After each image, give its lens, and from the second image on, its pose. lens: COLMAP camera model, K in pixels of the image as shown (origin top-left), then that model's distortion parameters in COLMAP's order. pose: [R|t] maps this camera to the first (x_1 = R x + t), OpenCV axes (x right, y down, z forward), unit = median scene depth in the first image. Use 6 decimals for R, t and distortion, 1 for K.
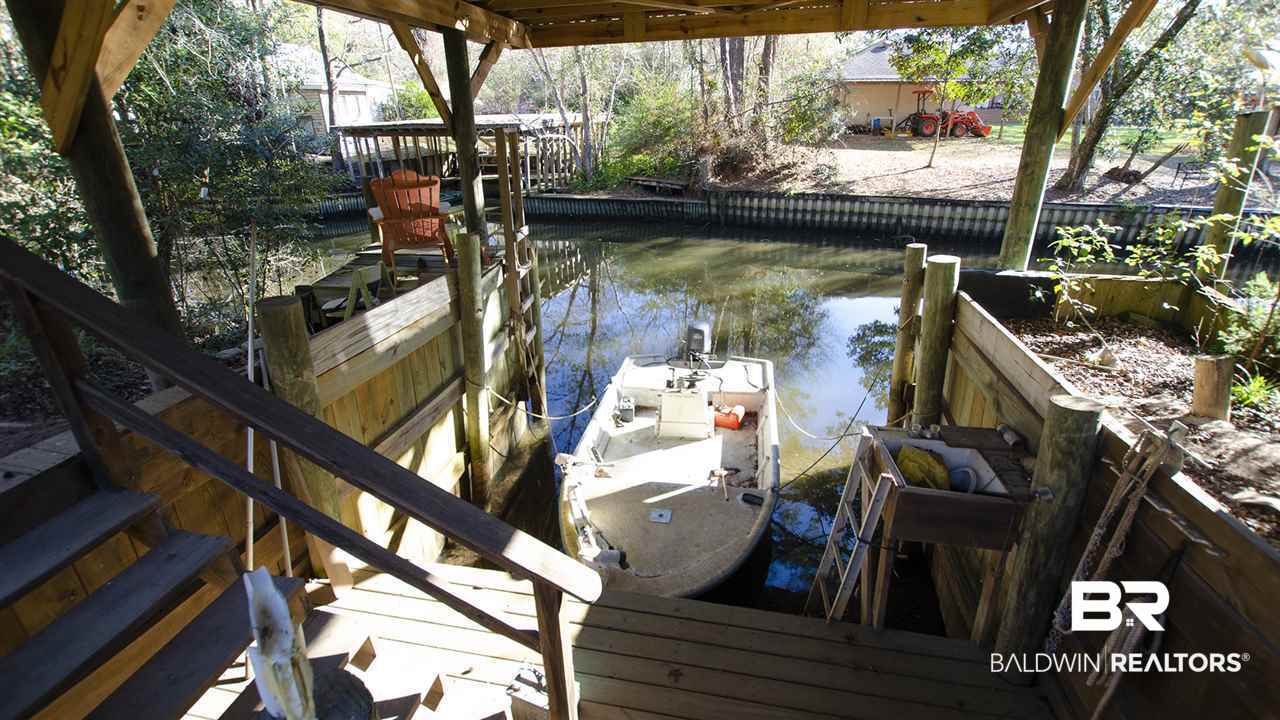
lens RADIAL K [[606.5, 0, 636.6], [0, 606.5, 344.3], [0, 0, 1]] dist [-0.021271, 0.000337]
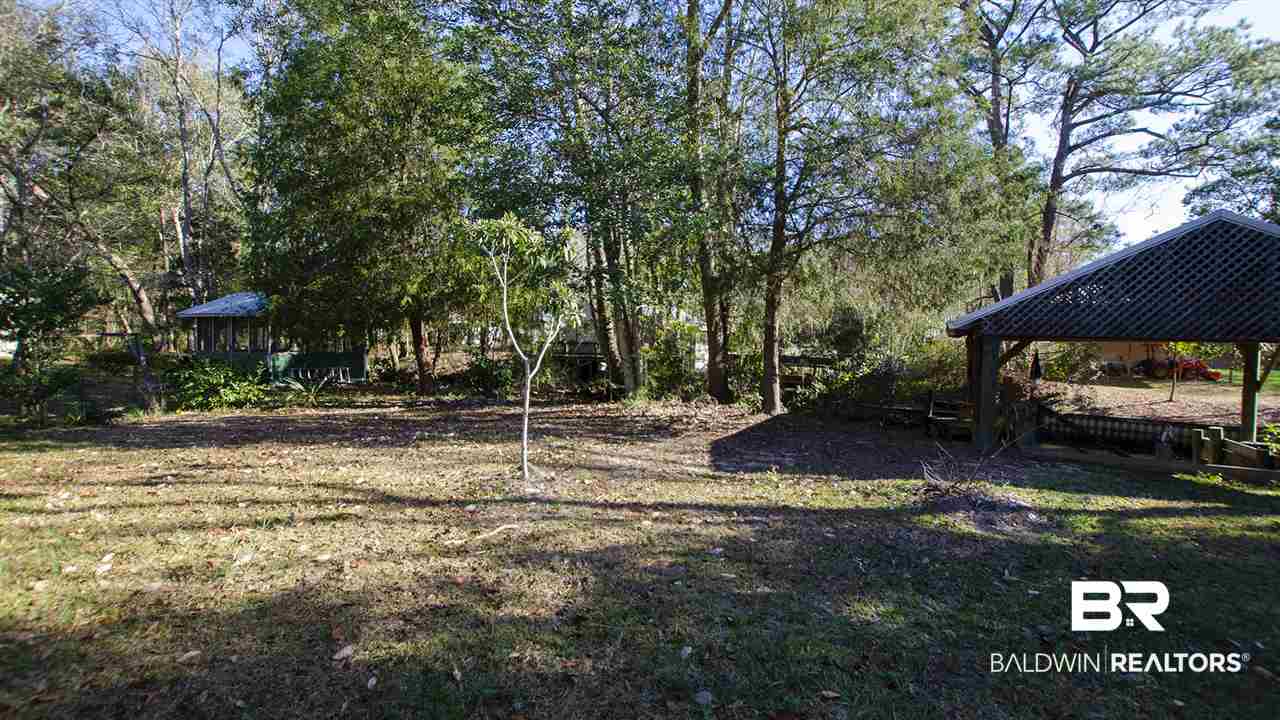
lens RADIAL K [[562.0, 0, 640.0], [0, 562.0, 360.0], [0, 0, 1]] dist [-0.018549, 0.000053]
pose [[0.956202, 0.038365, -0.290183, -0.322280], [-0.129610, 0.944382, -0.302231, 0.161171], [0.262449, 0.326605, 0.907992, -0.511847]]
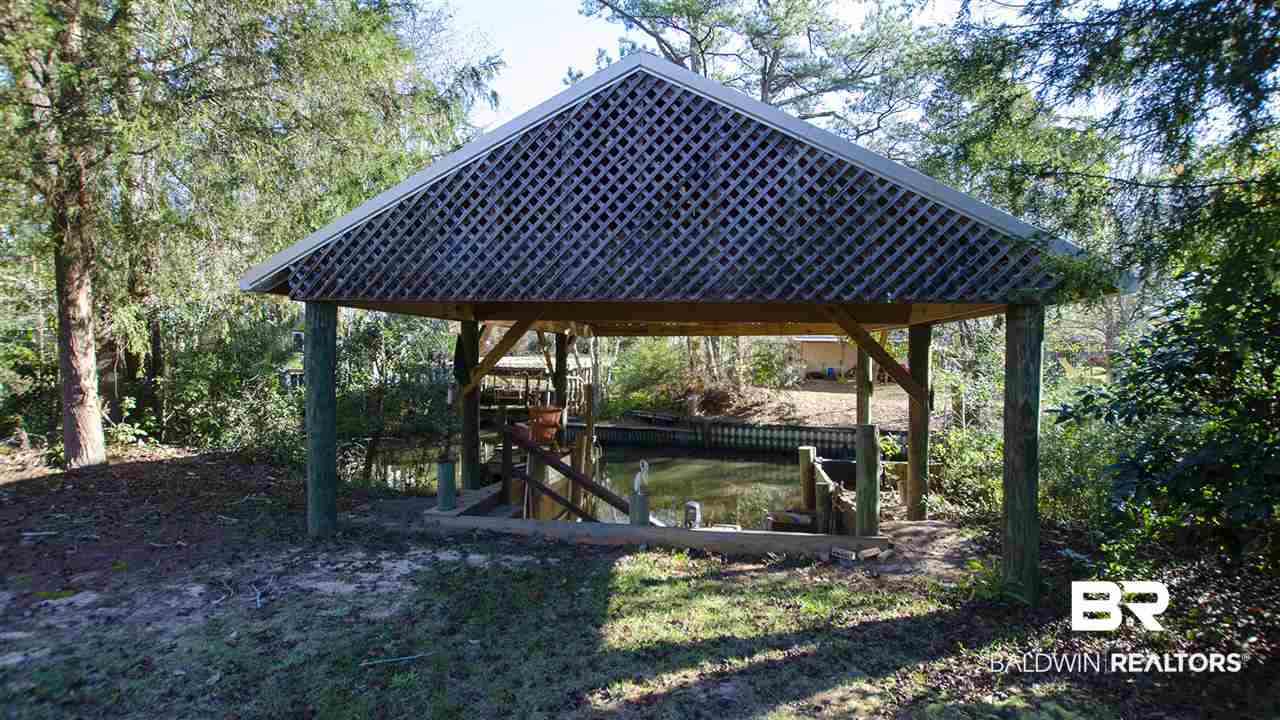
lens RADIAL K [[606.5, 0, 636.6], [0, 606.5, 344.3], [0, 0, 1]] dist [-0.021271, 0.000337]
pose [[0.999635, 0.019246, 0.018972, -0.031297], [-0.010873, 0.929116, -0.369627, 0.065509], [-0.024741, 0.369286, 0.928986, -0.234378]]
